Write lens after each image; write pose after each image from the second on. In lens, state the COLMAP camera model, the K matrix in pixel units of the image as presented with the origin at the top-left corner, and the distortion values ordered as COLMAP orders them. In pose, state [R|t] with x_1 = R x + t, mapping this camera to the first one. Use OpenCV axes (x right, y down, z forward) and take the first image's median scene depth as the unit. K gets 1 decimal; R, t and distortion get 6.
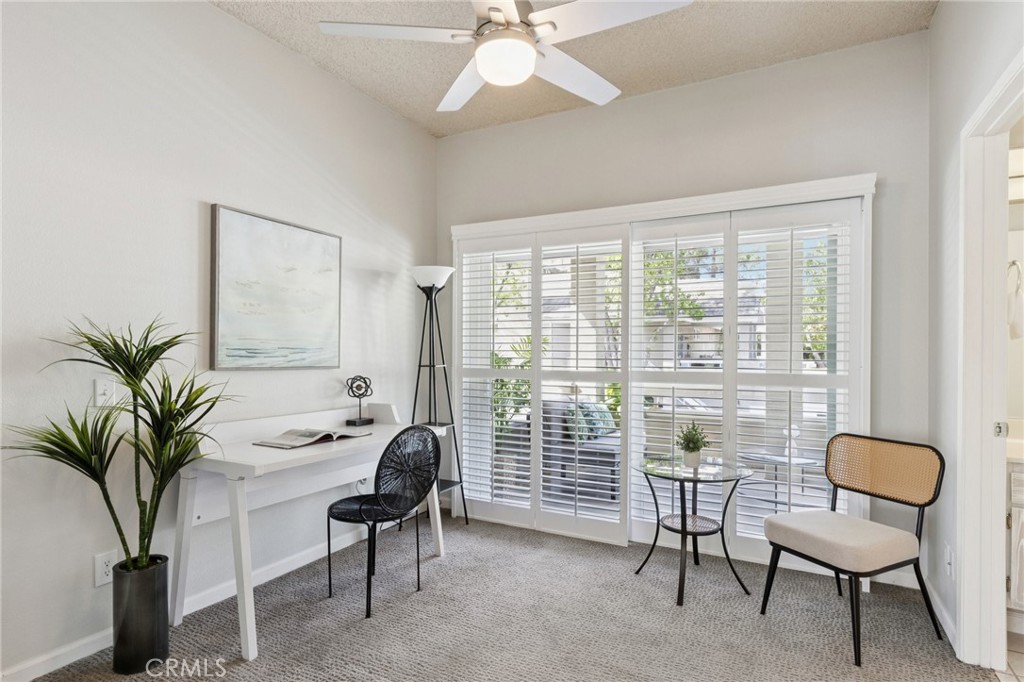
lens RADIAL K [[542.7, 0, 523.2], [0, 542.7, 342.8], [0, 0, 1]] dist [0.015862, -0.009696]
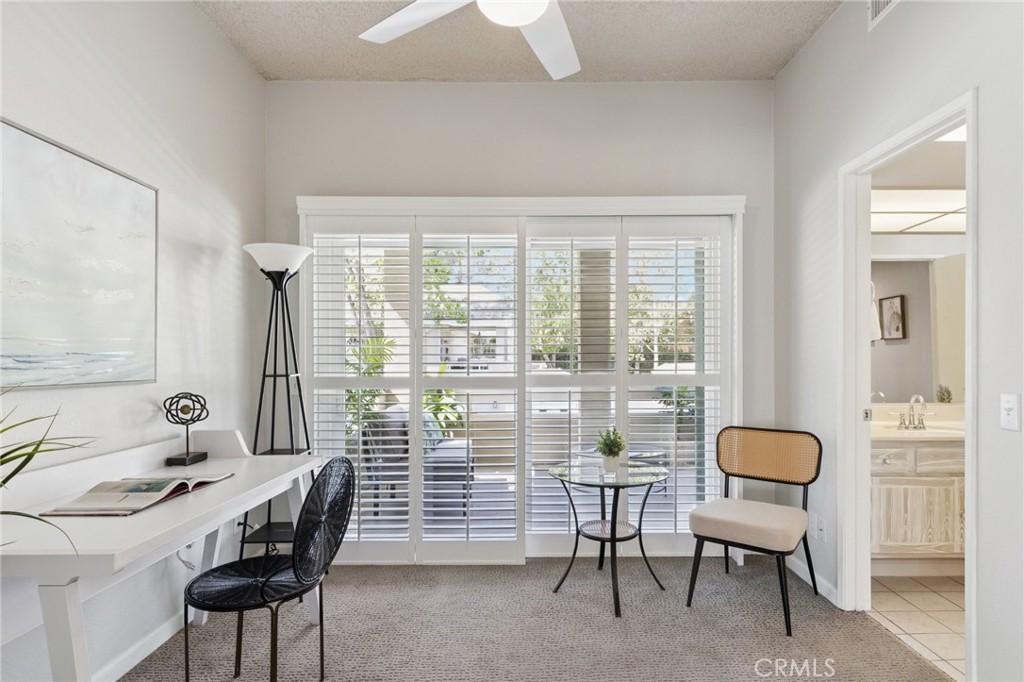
lens RADIAL K [[542.7, 0, 515.1], [0, 542.7, 346.2], [0, 0, 1]] dist [0.015862, -0.009696]
pose [[0.879993, -0.001133, 0.474985, -0.291493], [0.001403, 0.999999, -0.000215, 0.002265], [-0.474984, 0.000856, 0.879994, 0.207029]]
